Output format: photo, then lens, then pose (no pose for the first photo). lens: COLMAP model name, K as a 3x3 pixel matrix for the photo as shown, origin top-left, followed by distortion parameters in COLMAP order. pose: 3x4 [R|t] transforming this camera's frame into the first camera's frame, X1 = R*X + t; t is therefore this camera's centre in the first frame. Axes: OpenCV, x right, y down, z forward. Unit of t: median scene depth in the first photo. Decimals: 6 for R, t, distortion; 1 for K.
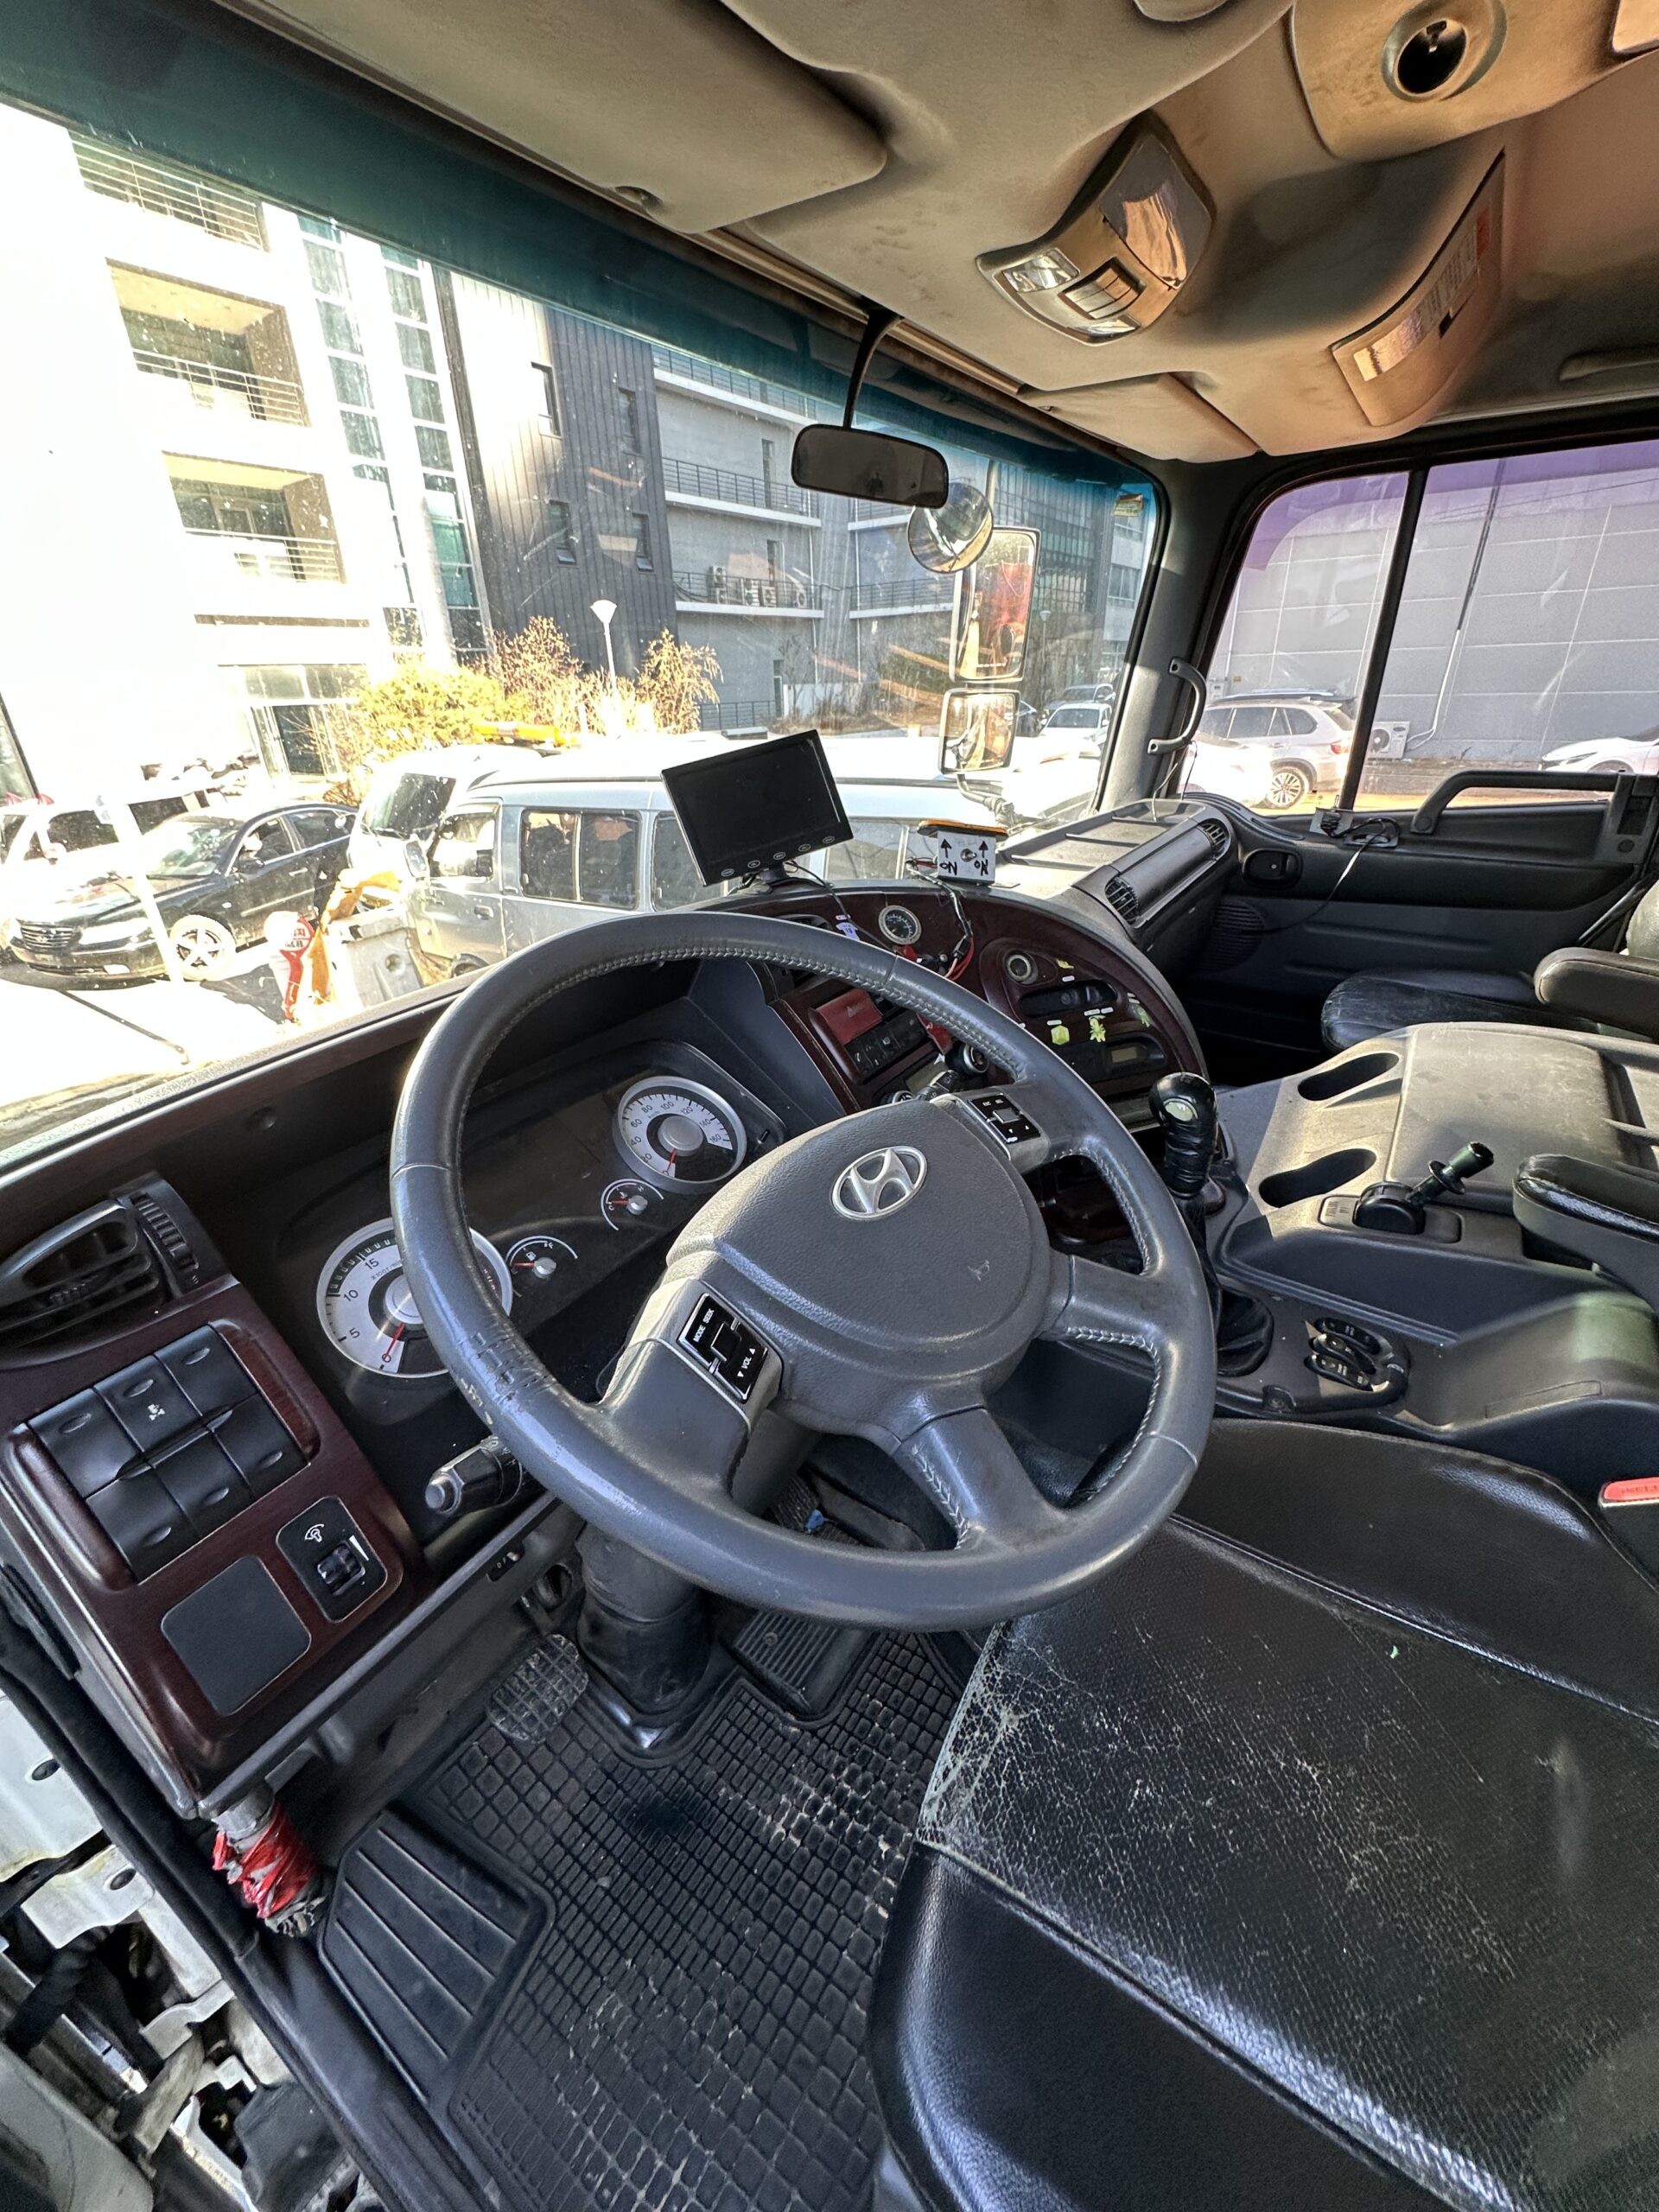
lens RADIAL K [[879.4, 0, 837.1], [0, 879.4, 1103.9], [0, 0, 1]] dist [-0.006411, 0.001439]
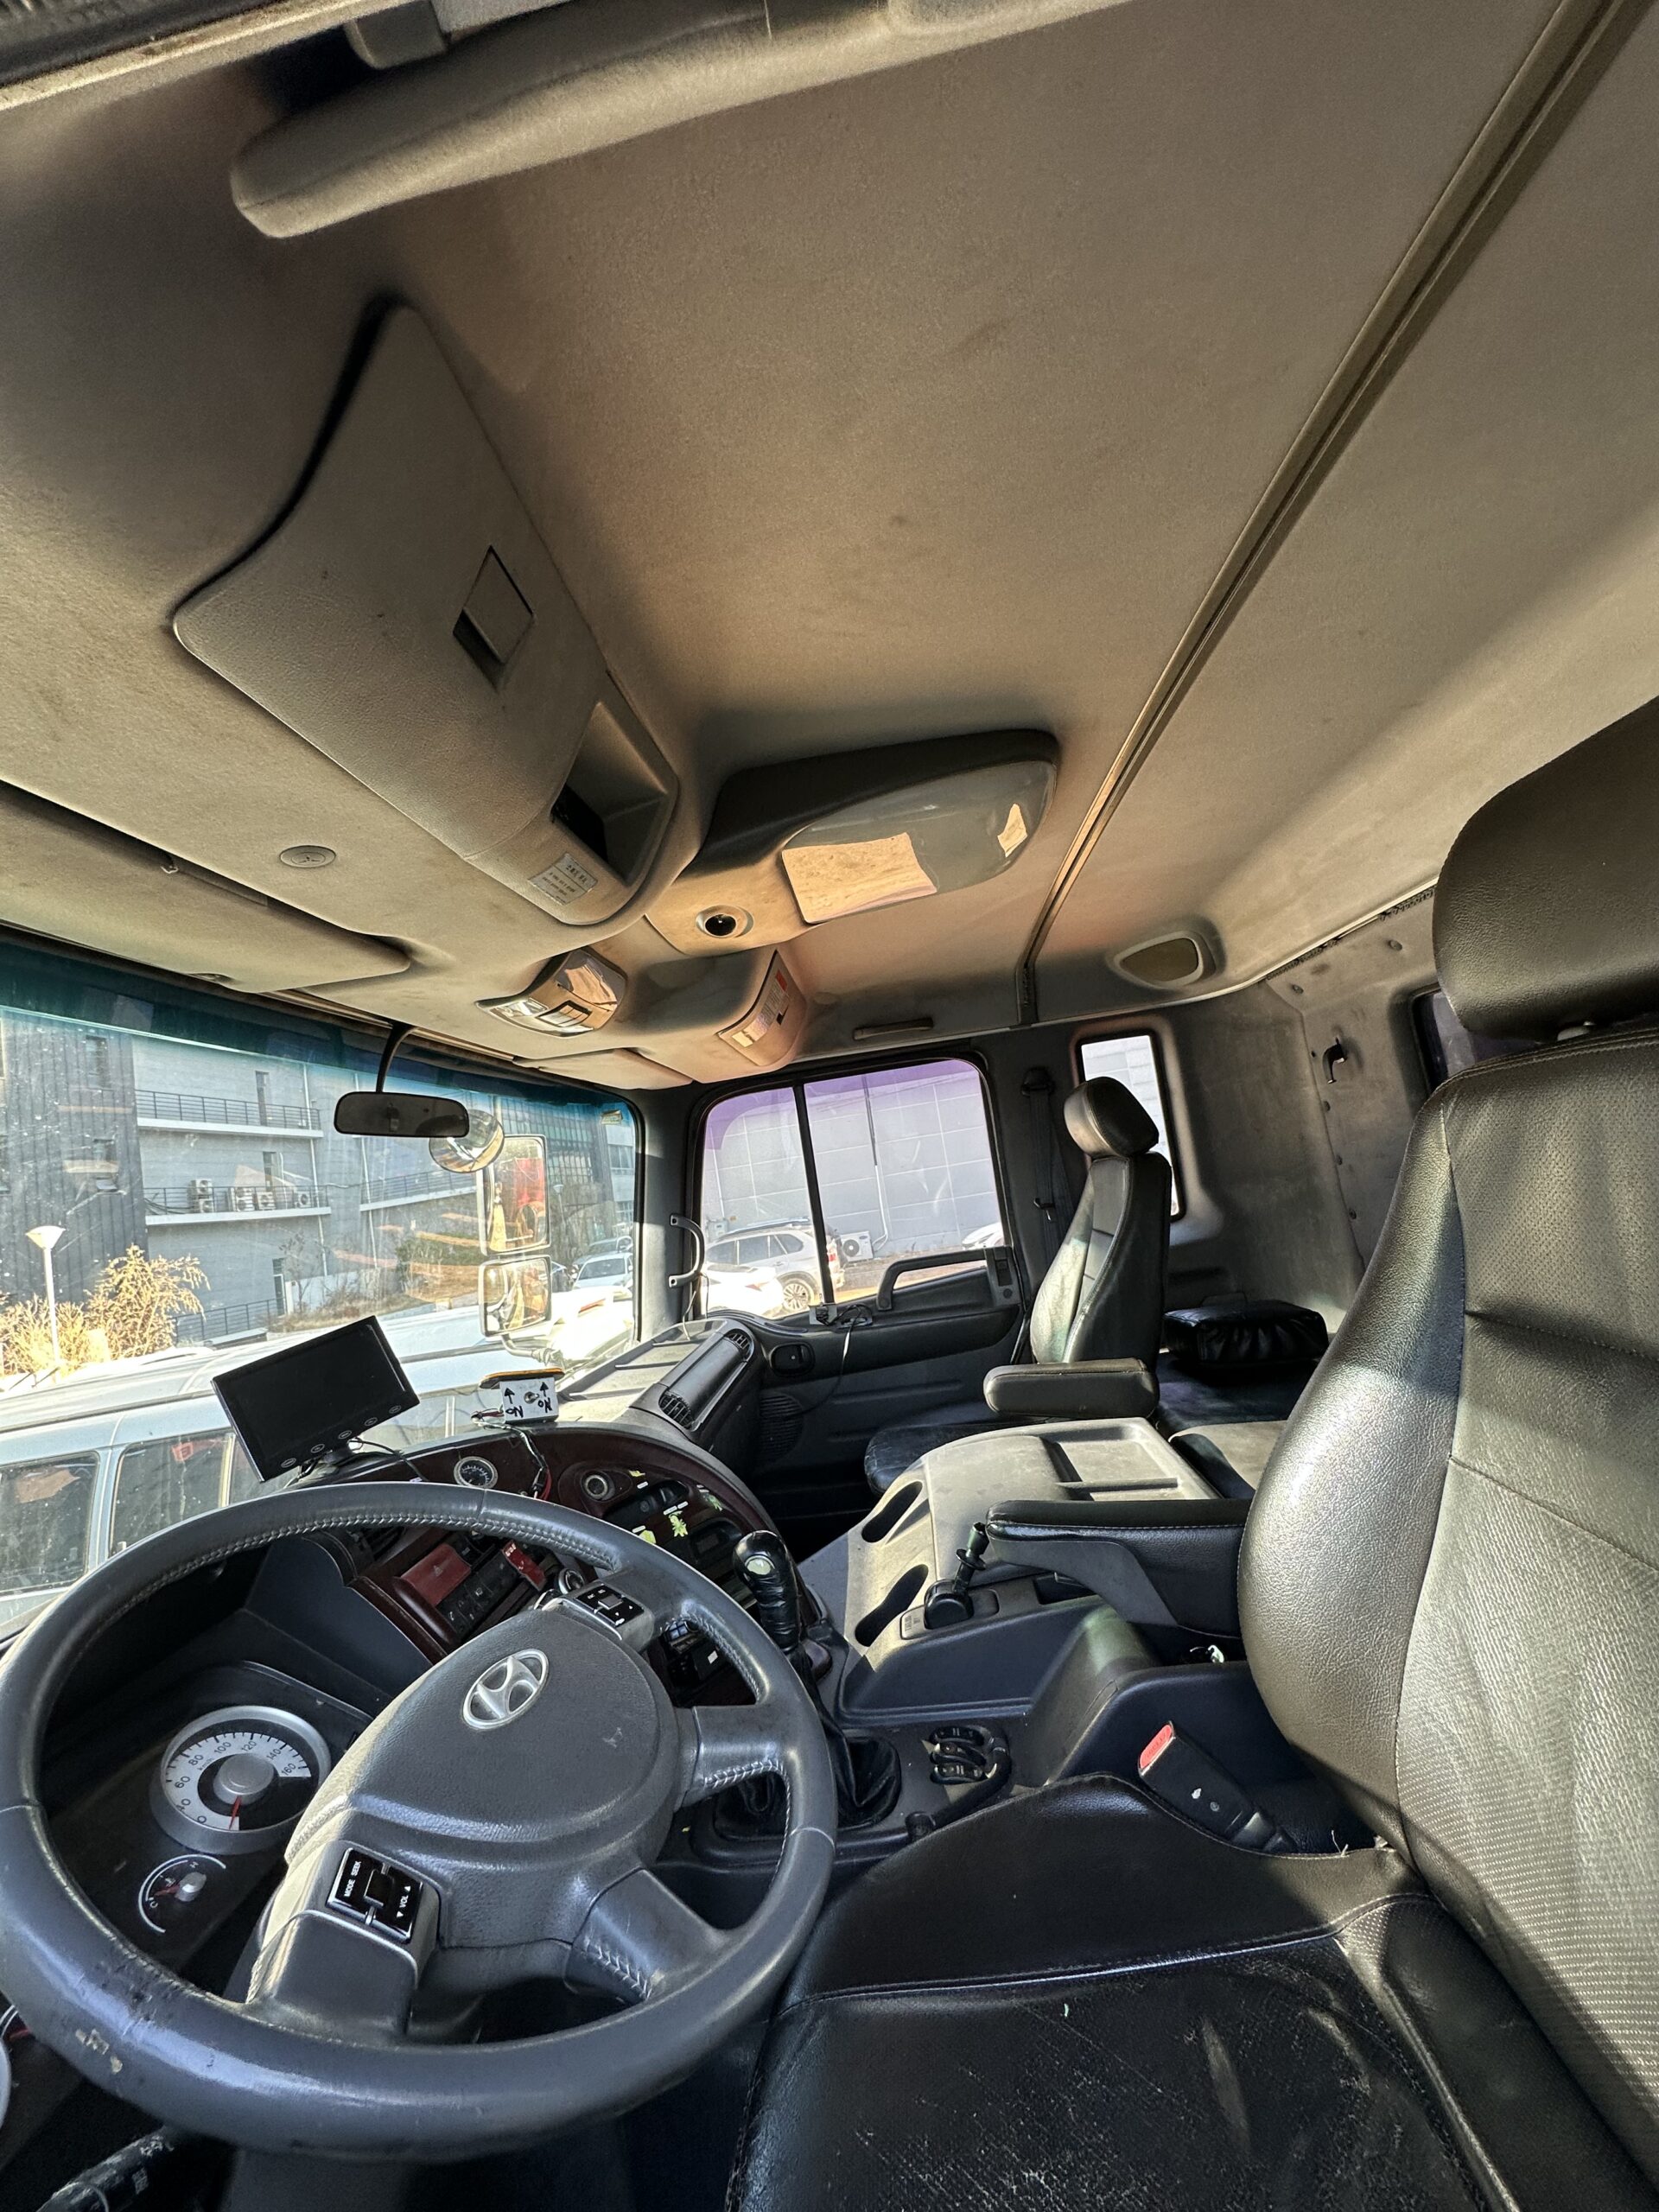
lens RADIAL K [[879.4, 0, 827.7], [0, 879.4, 1105.1], [0, 0, 1]] dist [-0.006411, 0.001439]
pose [[0.872126, -0.058382, 0.485785, -0.050170], [0.321458, 0.816873, -0.478940, 0.081844], [-0.368863, 0.573856, 0.731184, -0.198510]]
